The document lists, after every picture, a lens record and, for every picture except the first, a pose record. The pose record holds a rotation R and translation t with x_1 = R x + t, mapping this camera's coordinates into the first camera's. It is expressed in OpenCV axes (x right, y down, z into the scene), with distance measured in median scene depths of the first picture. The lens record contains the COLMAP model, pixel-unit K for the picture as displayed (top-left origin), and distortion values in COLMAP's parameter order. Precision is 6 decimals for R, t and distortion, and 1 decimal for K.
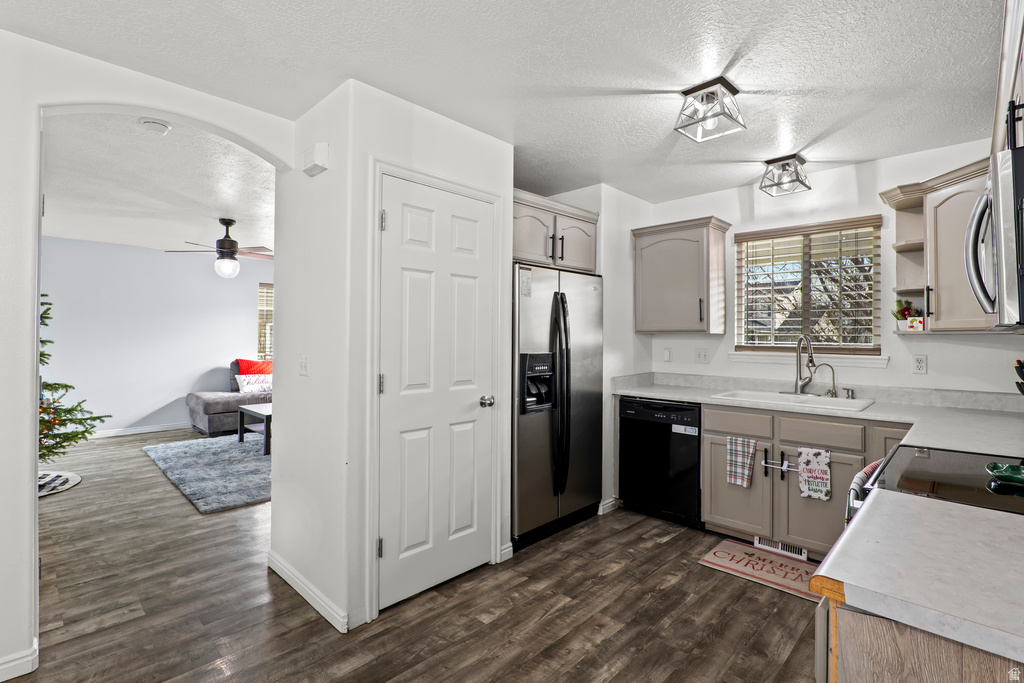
lens RADIAL K [[475.6, 0, 515.5], [0, 475.6, 336.4], [0, 0, 1]] dist [-0.015836, 0.000774]
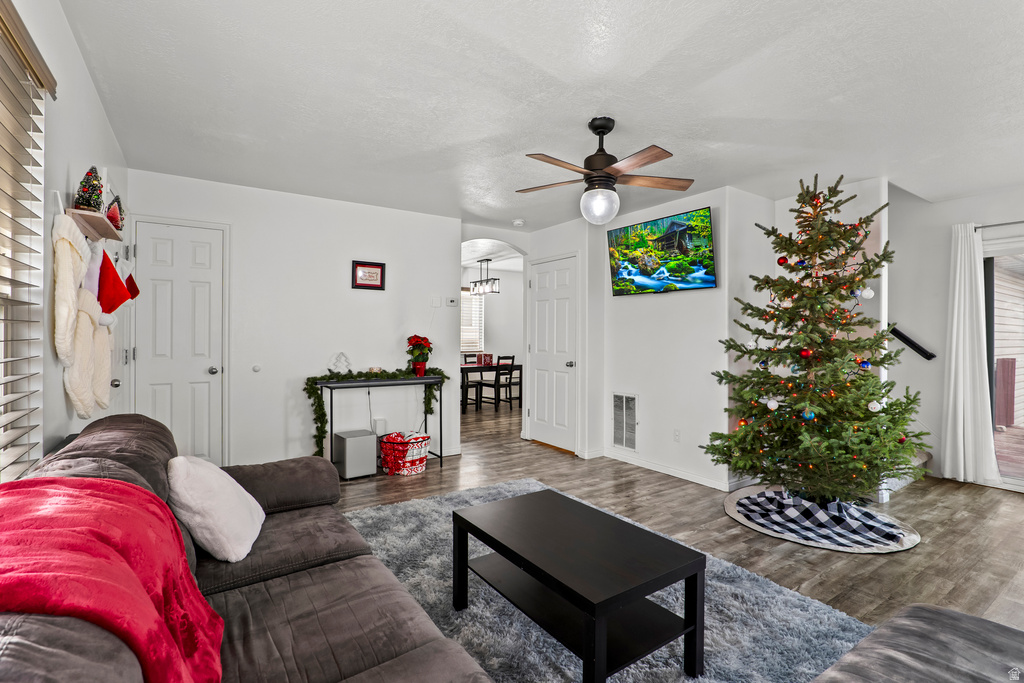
lens RADIAL K [[475.6, 0, 515.5], [0, 475.6, 336.4], [0, 0, 1]] dist [-0.015836, 0.000774]
pose [[-0.977909, -0.013433, 0.208597, -0.932224], [-0.014069, 0.999900, -0.001564, 0.020886], [-0.208555, -0.004464, -0.978000, 2.331460]]
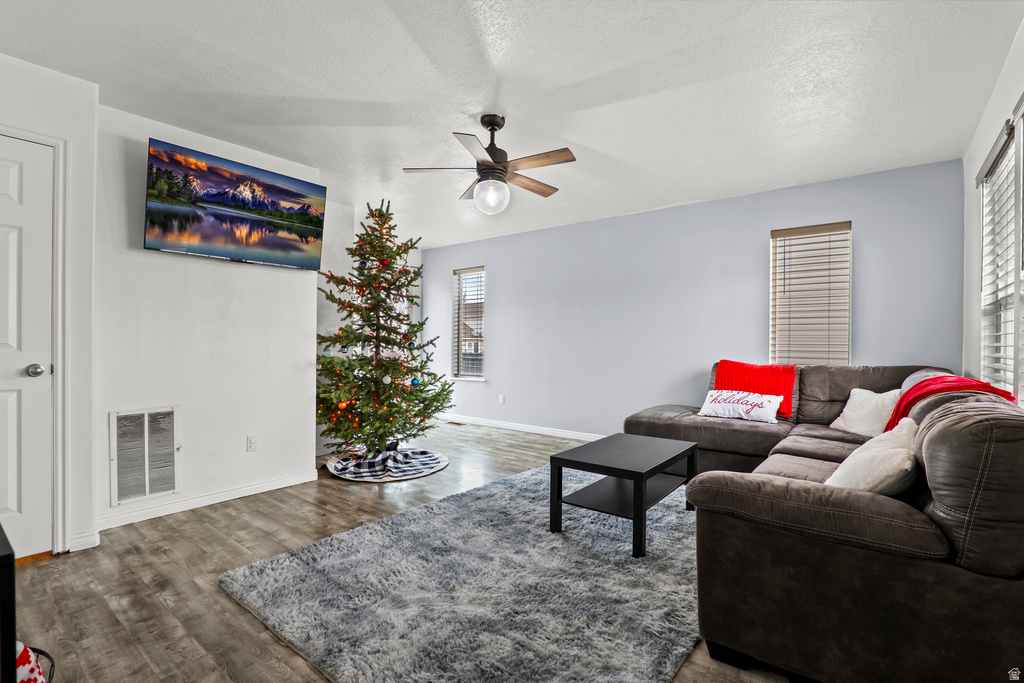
lens RADIAL K [[473.4, 0, 511.6], [0, 473.4, 349.7], [0, 0, 1]] dist [-0.015412, 0.000233]
pose [[0.089909, 0.010936, -0.995890, -0.002507], [-0.004817, 0.999933, 0.010546, 0.063868], [0.995938, 0.003849, 0.089956, 1.432734]]
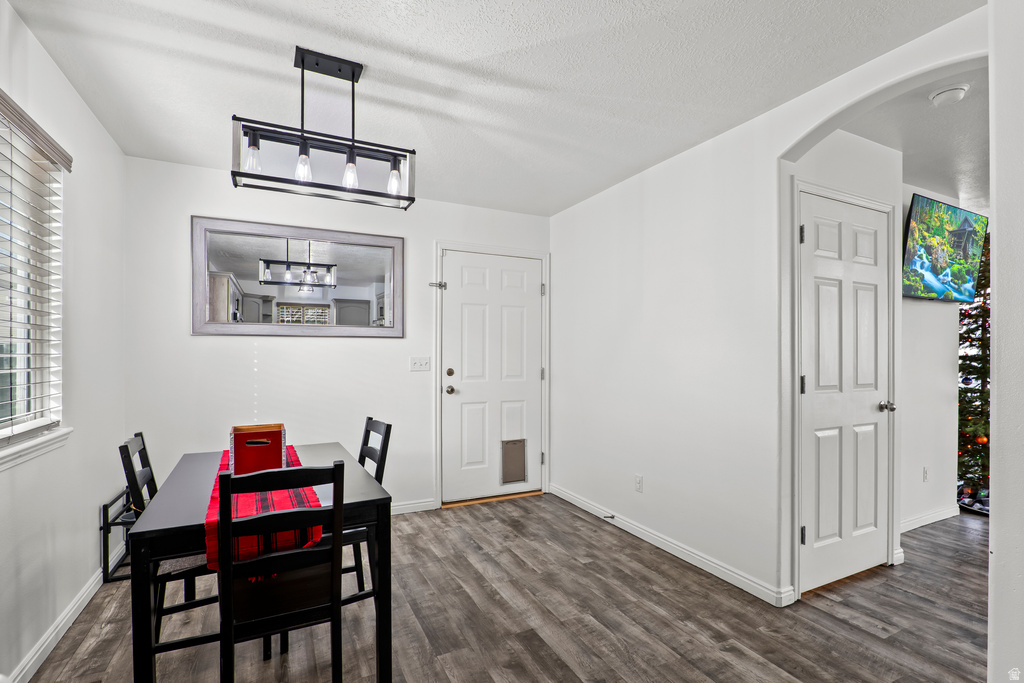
lens RADIAL K [[473.4, 0, 511.6], [0, 473.4, 349.7], [0, 0, 1]] dist [-0.015412, 0.000233]
pose [[-0.342731, -0.017403, -0.939272, 0.240825], [-0.000324, 0.999831, -0.018407, 0.022114], [0.939433, -0.006004, -0.342679, 0.425751]]
